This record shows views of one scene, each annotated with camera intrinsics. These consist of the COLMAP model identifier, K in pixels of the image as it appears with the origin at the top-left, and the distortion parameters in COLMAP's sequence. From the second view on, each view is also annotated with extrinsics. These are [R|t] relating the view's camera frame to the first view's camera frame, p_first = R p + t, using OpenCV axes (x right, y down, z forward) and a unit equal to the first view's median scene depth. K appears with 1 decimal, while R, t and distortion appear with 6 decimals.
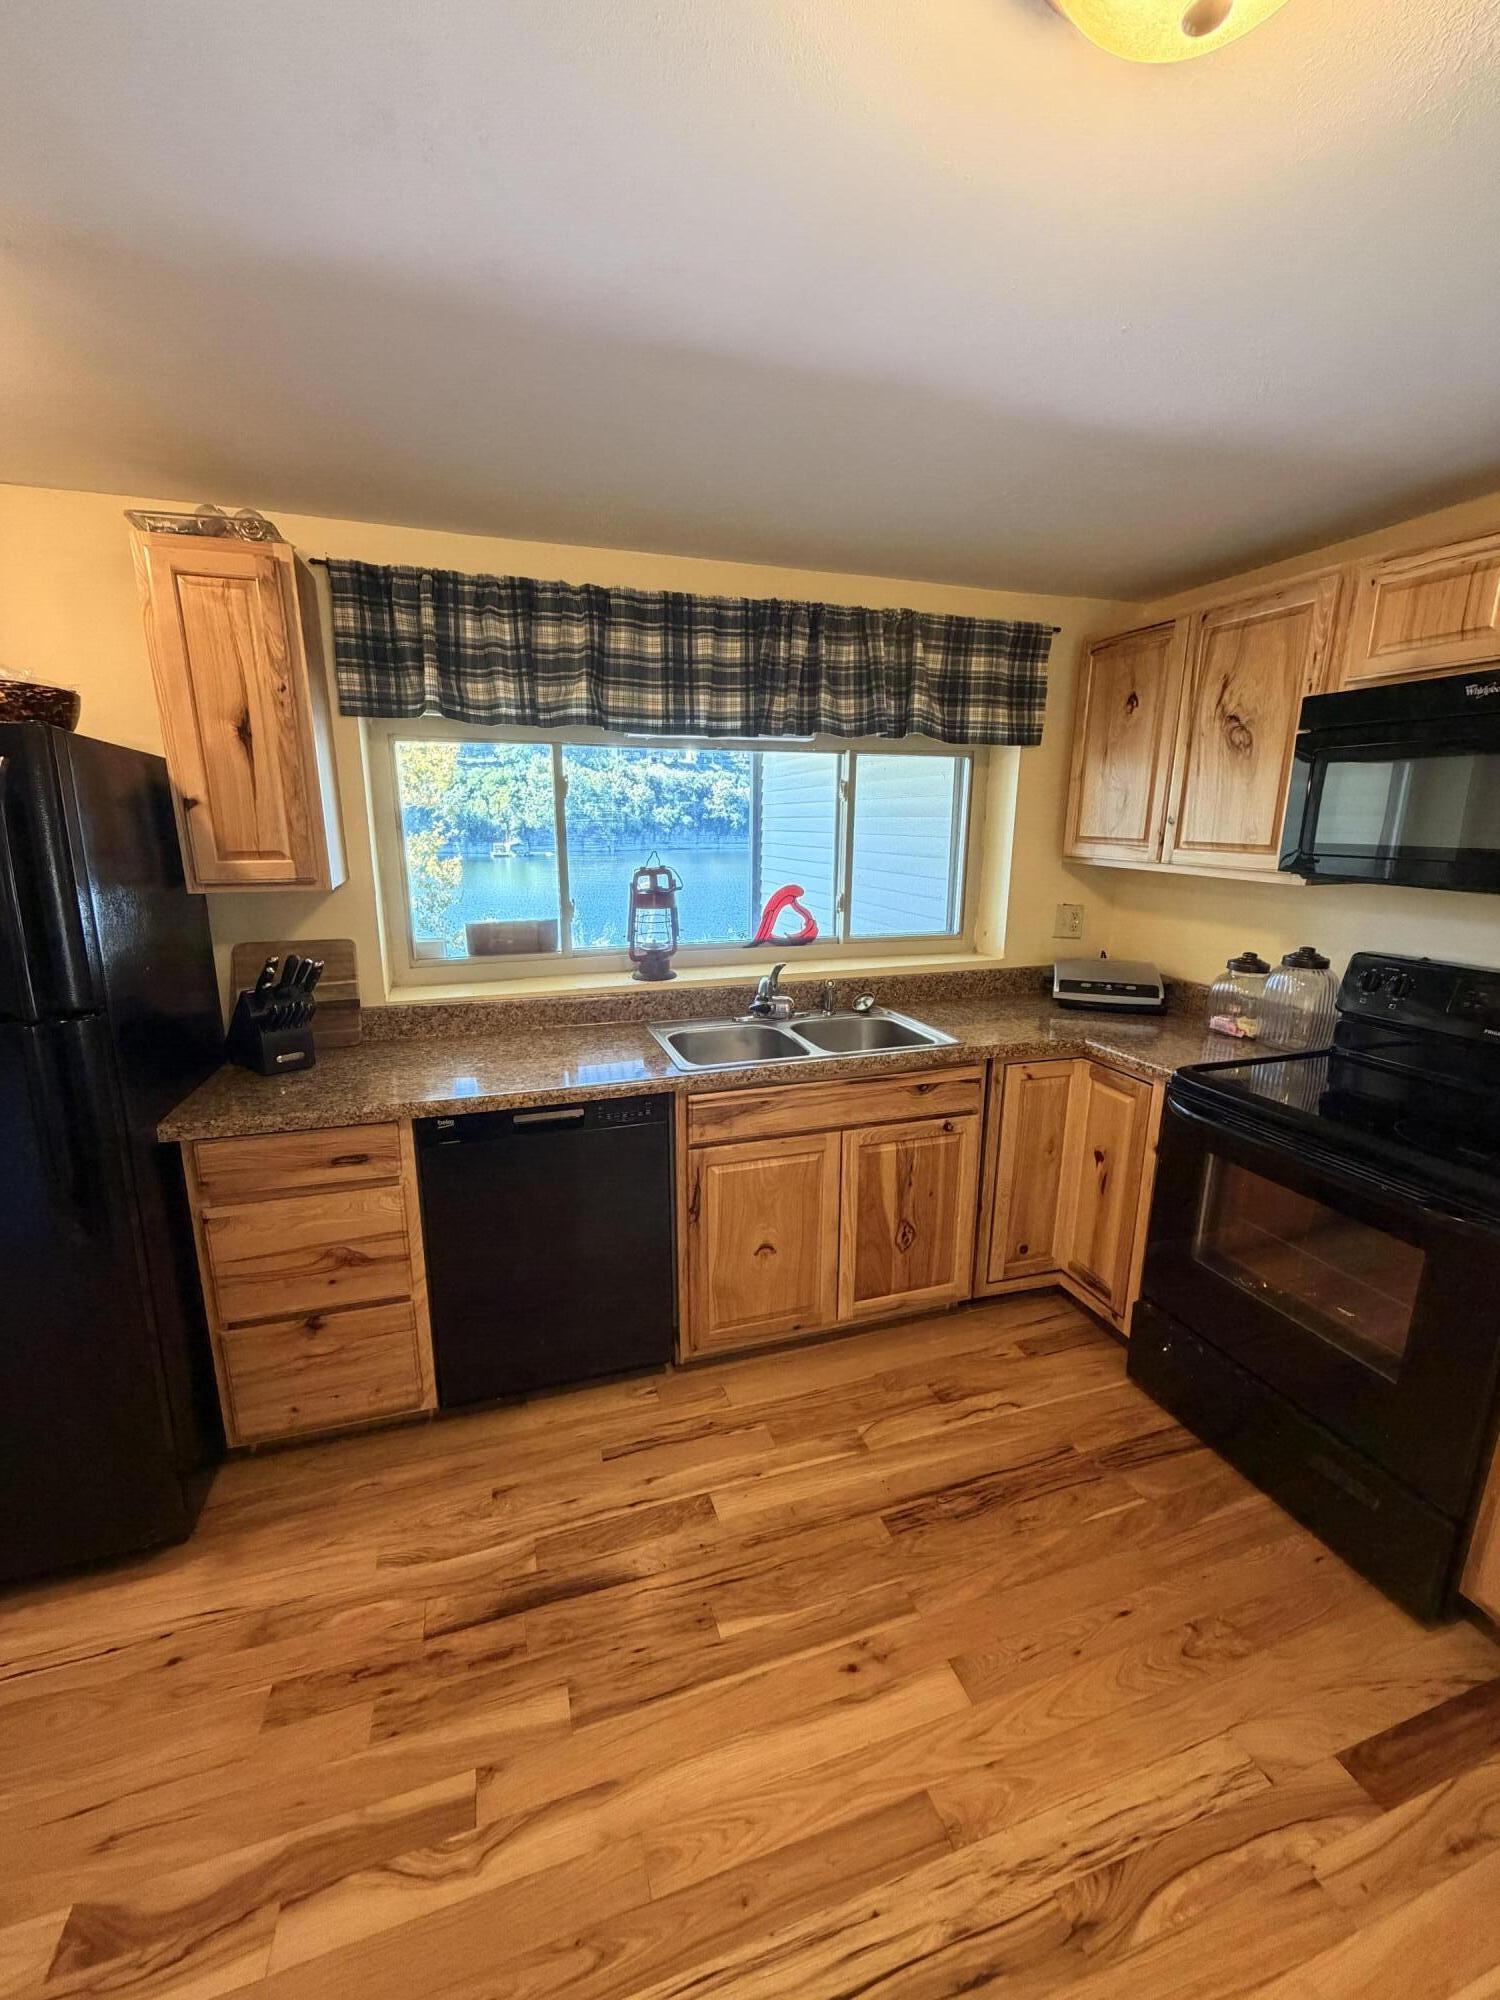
lens RADIAL K [[801.6, 0, 749.2], [0, 801.6, 994.6], [0, 0, 1]] dist [0.000493, 0.000436]
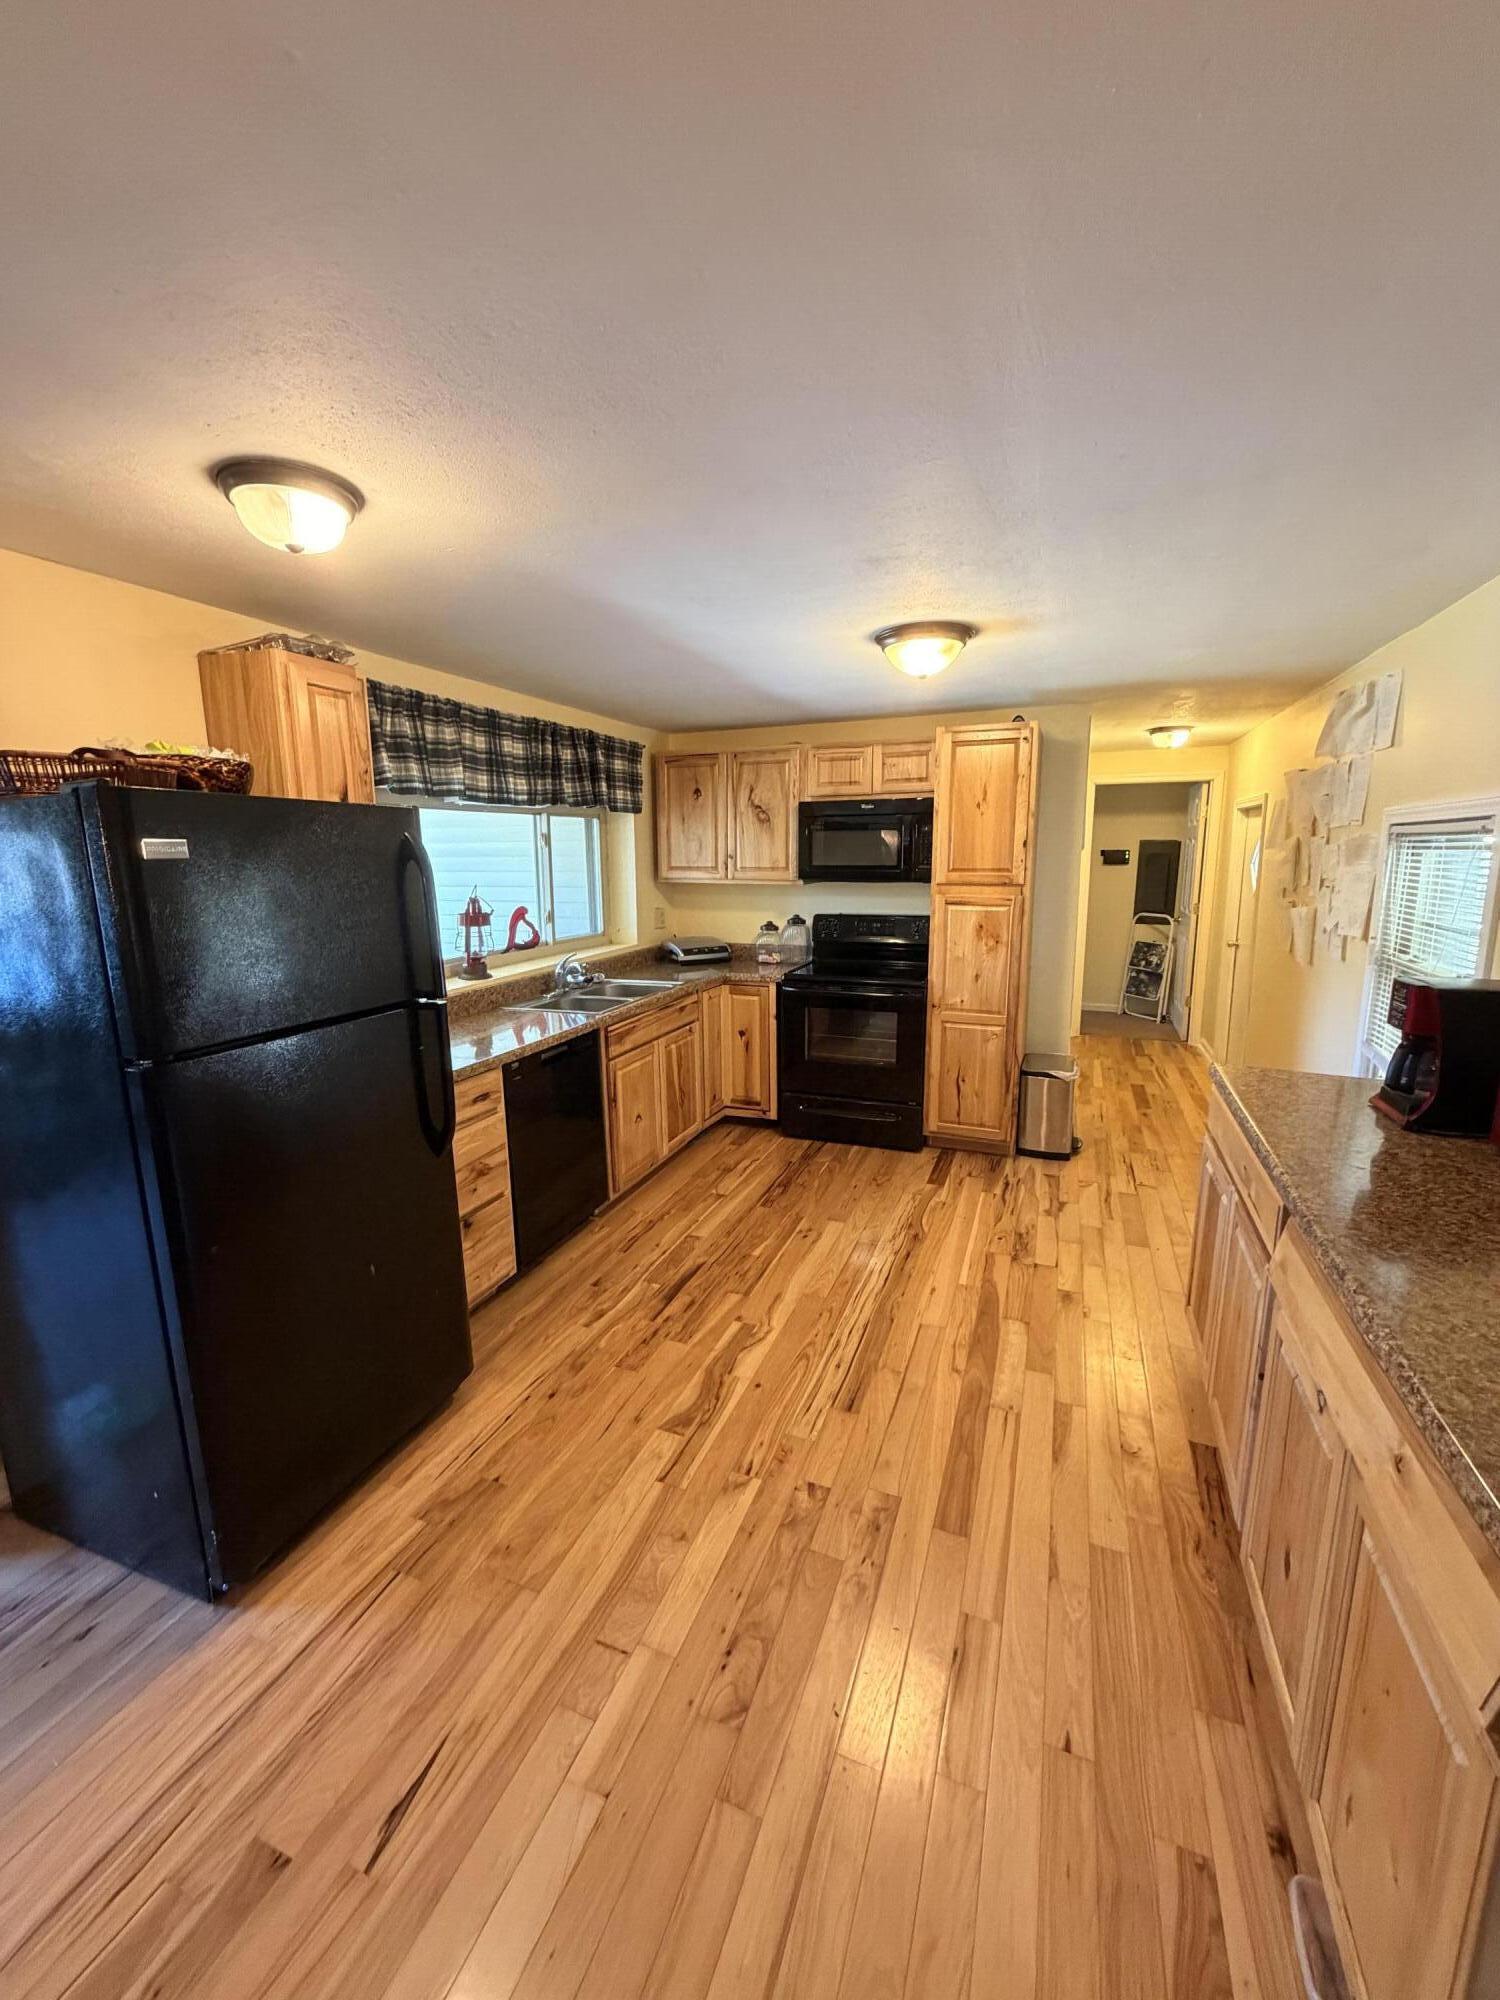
lens RADIAL K [[801.6, 0, 748.9], [0, 801.6, 997.4], [0, 0, 1]] dist [0.000493, 0.000436]
pose [[0.638108, -0.149897, 0.755214, -0.985671], [0.180012, 0.982726, 0.042955, 0.040915], [-0.748607, 0.108538, 0.654069, -0.260111]]
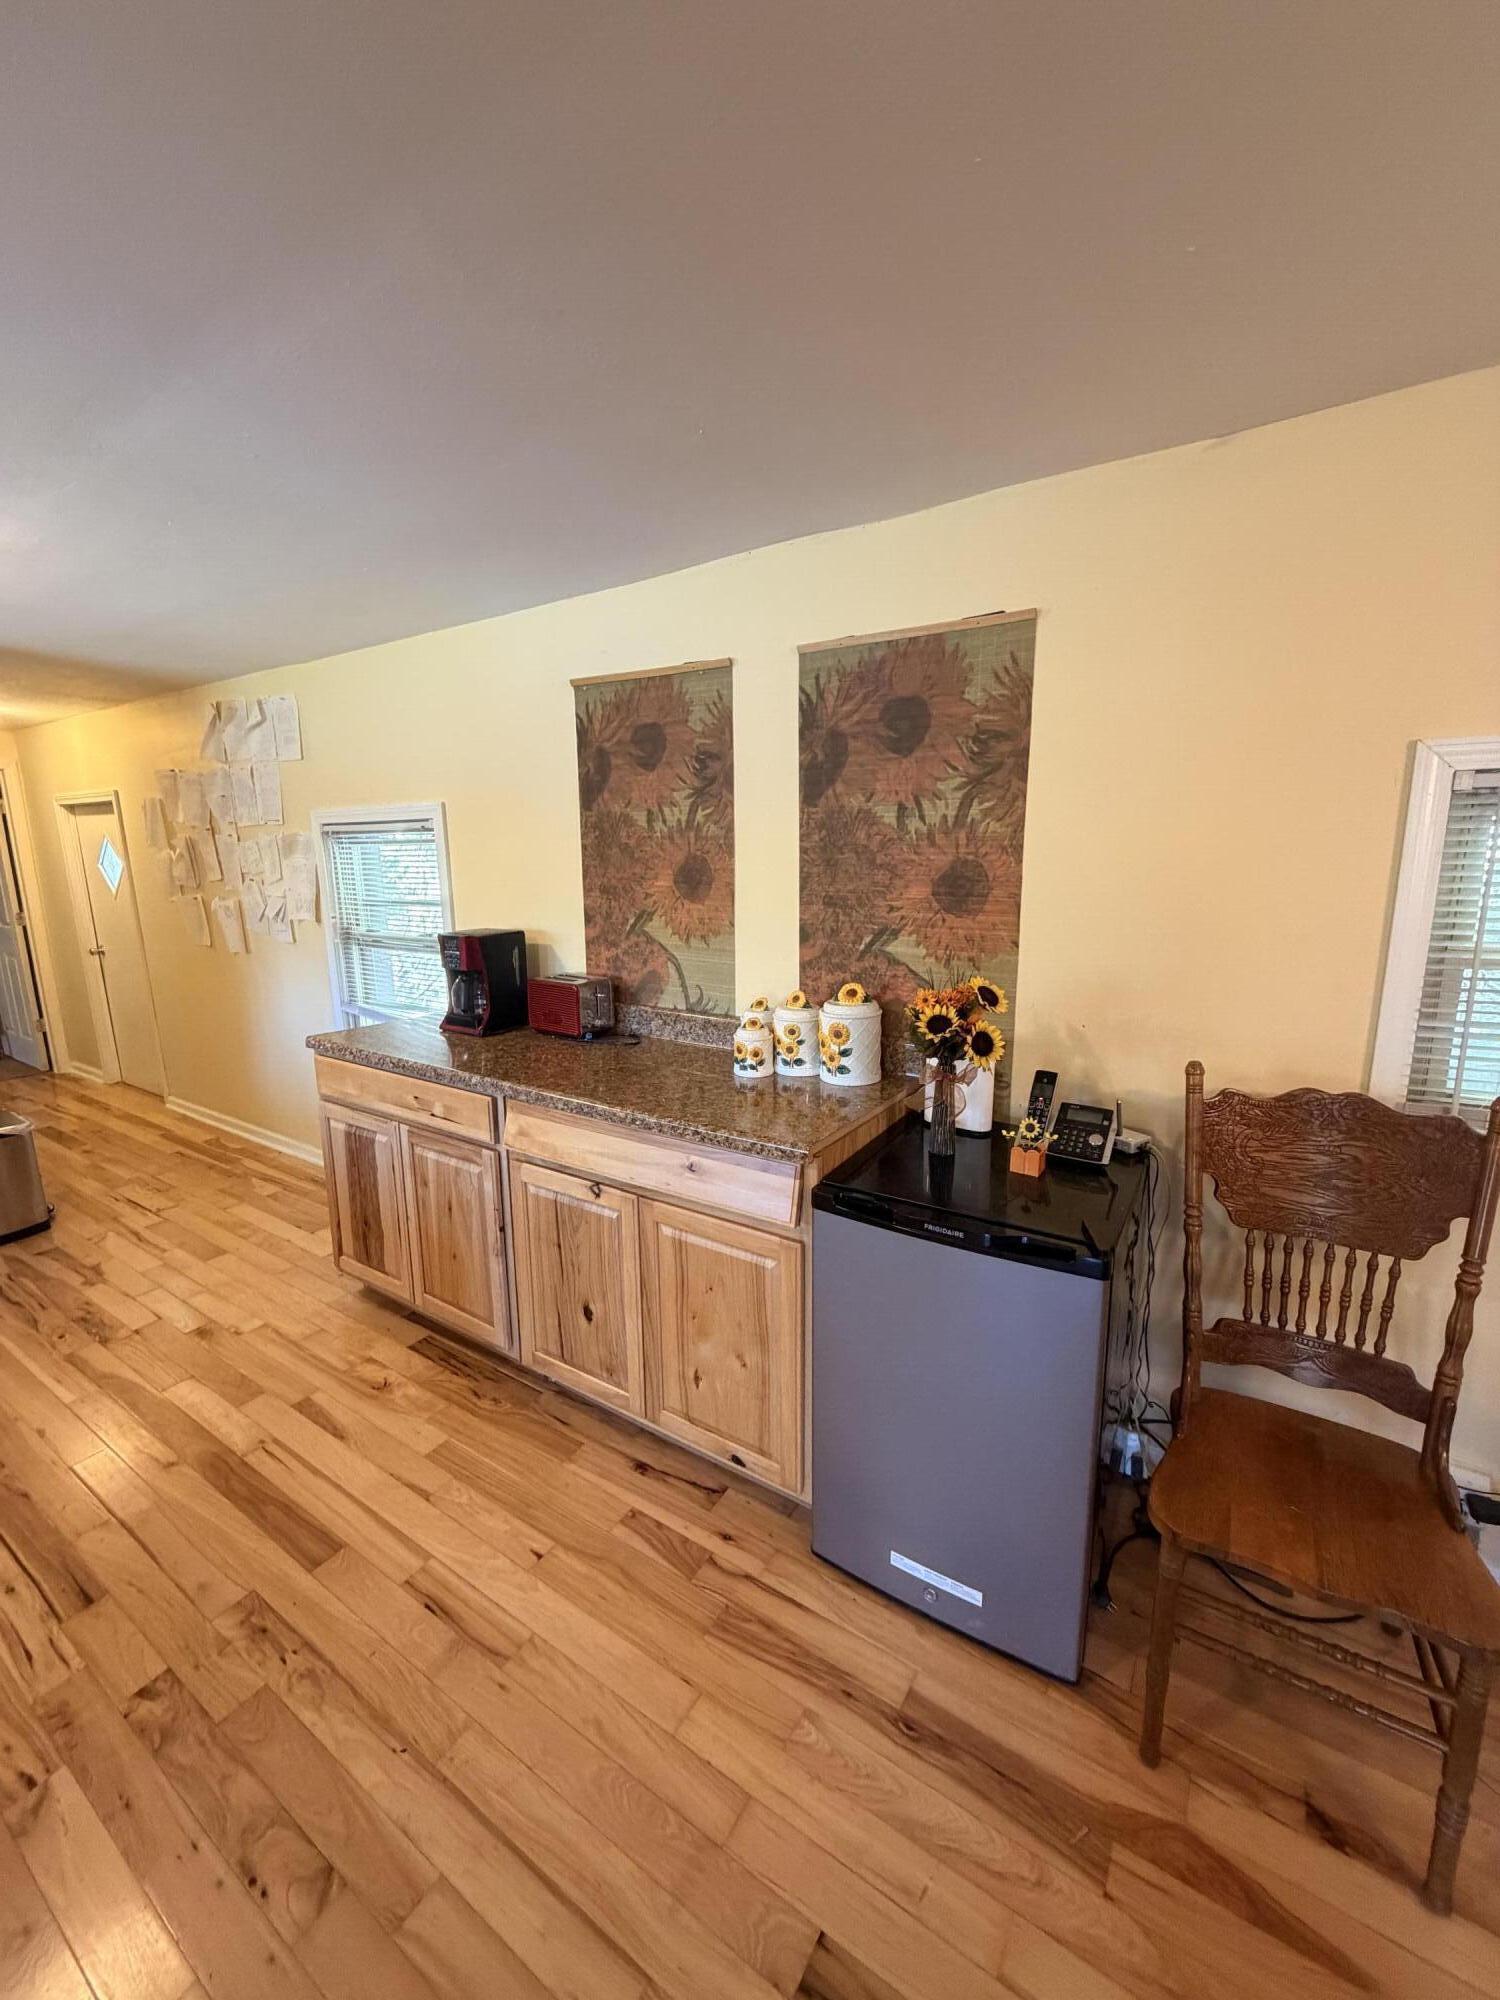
lens RADIAL K [[801.6, 0, 747.1], [0, 801.6, 999.3], [0, 0, 1]] dist [0.000493, 0.000436]
pose [[-0.630436, -0.146471, 0.762297, -1.084353], [0.176437, 0.929293, 0.324476, -0.031700], [-0.755924, 0.339058, -0.560017, 0.128395]]
